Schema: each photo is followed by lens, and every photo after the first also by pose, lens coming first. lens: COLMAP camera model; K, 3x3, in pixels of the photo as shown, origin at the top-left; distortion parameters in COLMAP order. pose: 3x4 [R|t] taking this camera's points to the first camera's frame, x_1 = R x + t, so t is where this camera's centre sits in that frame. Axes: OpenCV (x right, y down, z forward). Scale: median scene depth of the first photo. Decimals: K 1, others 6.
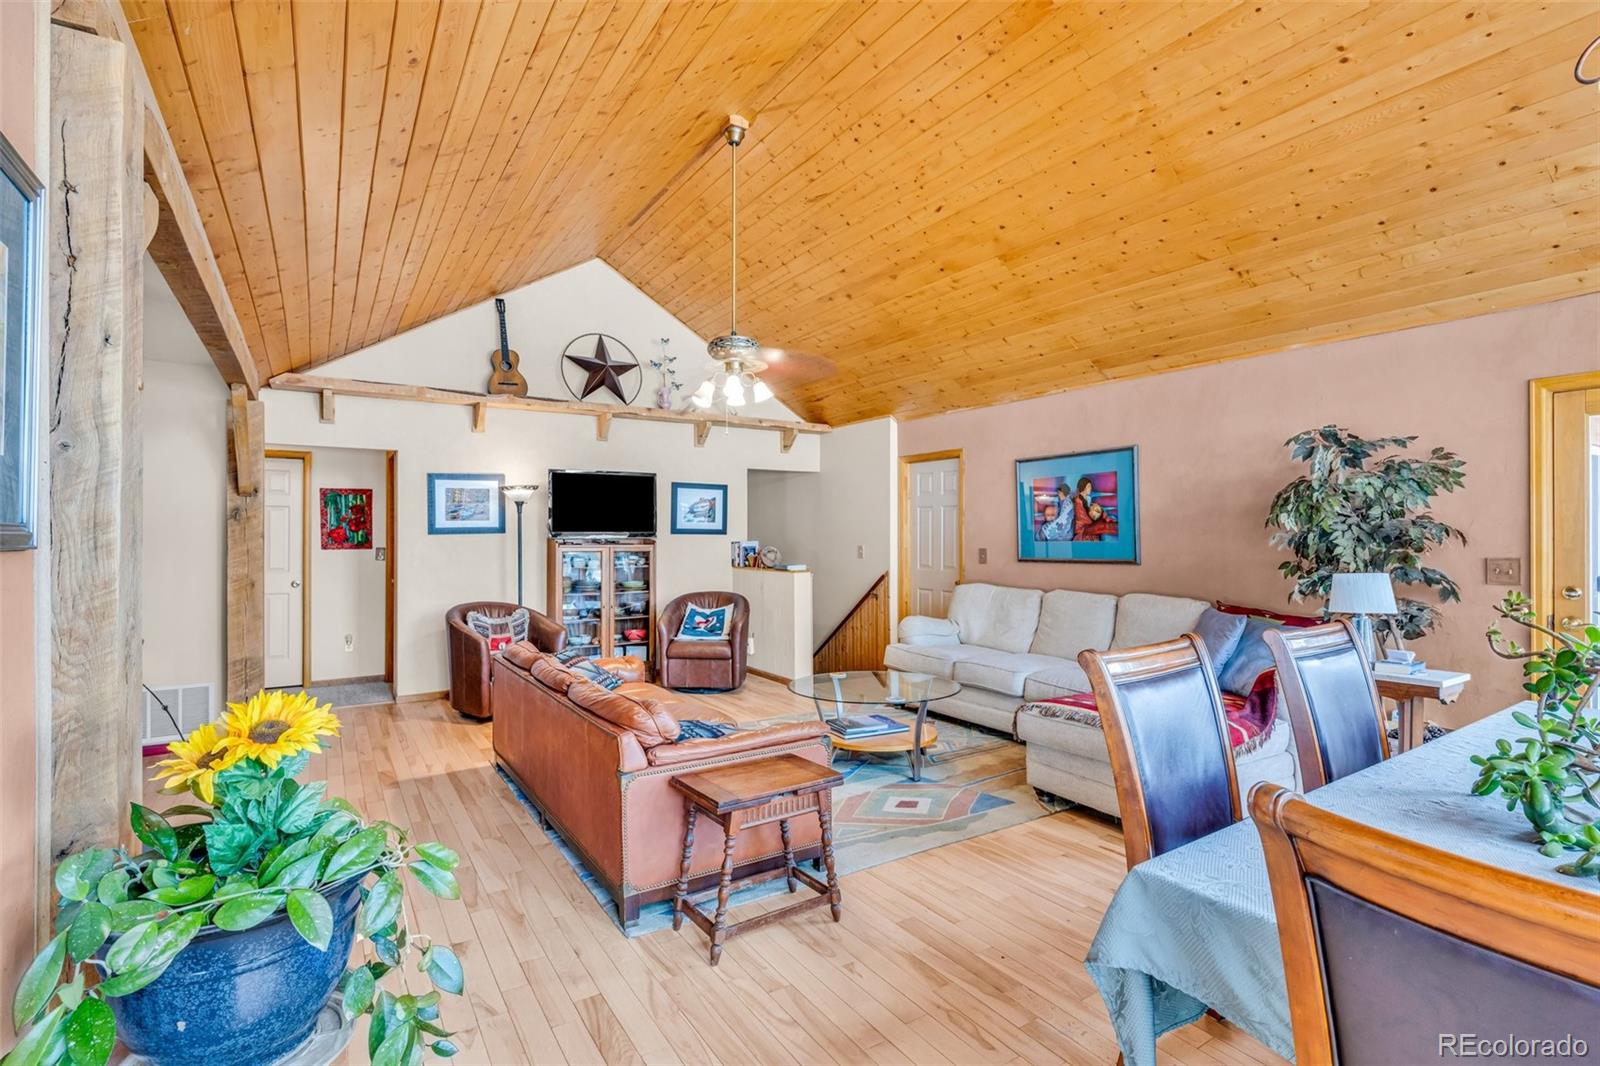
lens RADIAL K [[764.1, 0, 804.5], [0, 764.1, 532.1], [0, 0, 1]] dist [-0.001130, -0.000063]
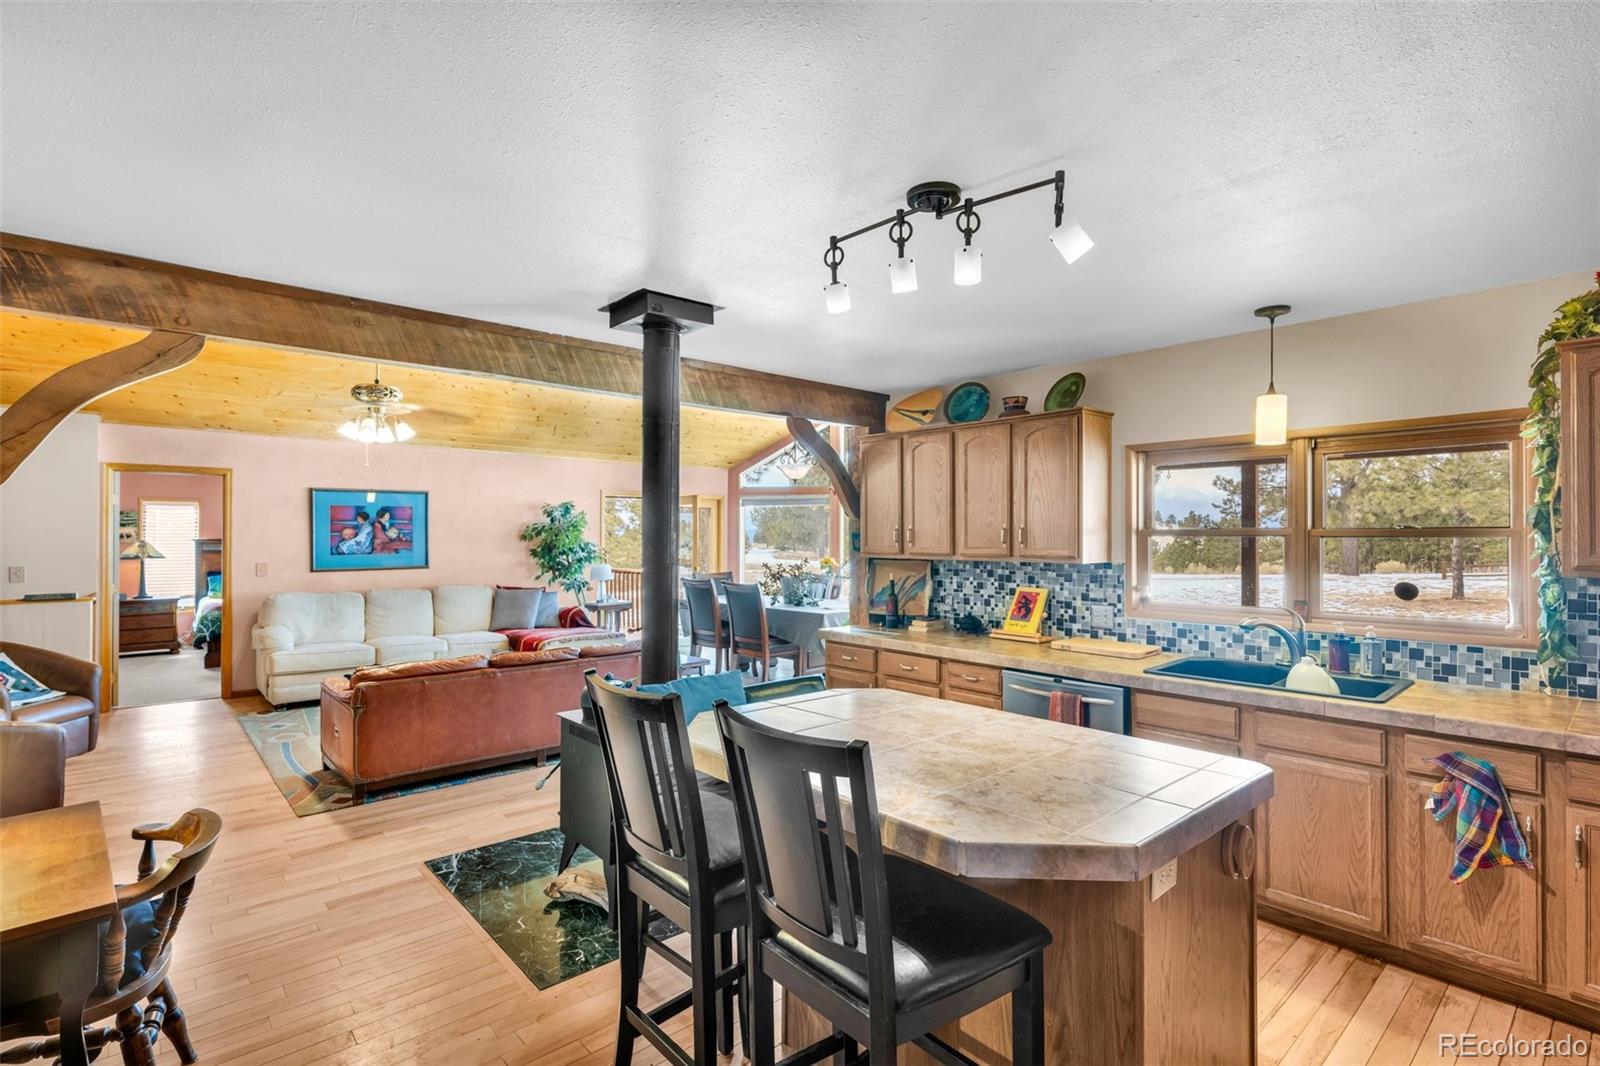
lens RADIAL K [[764.1, 0, 804.5], [0, 764.1, 532.1], [0, 0, 1]] dist [-0.001130, -0.000063]
pose [[-0.158105, 0.005136, 0.987409, -1.132542], [-0.005443, 0.999967, -0.006073, -0.024134], [-0.987407, -0.006335, -0.158072, 0.465229]]
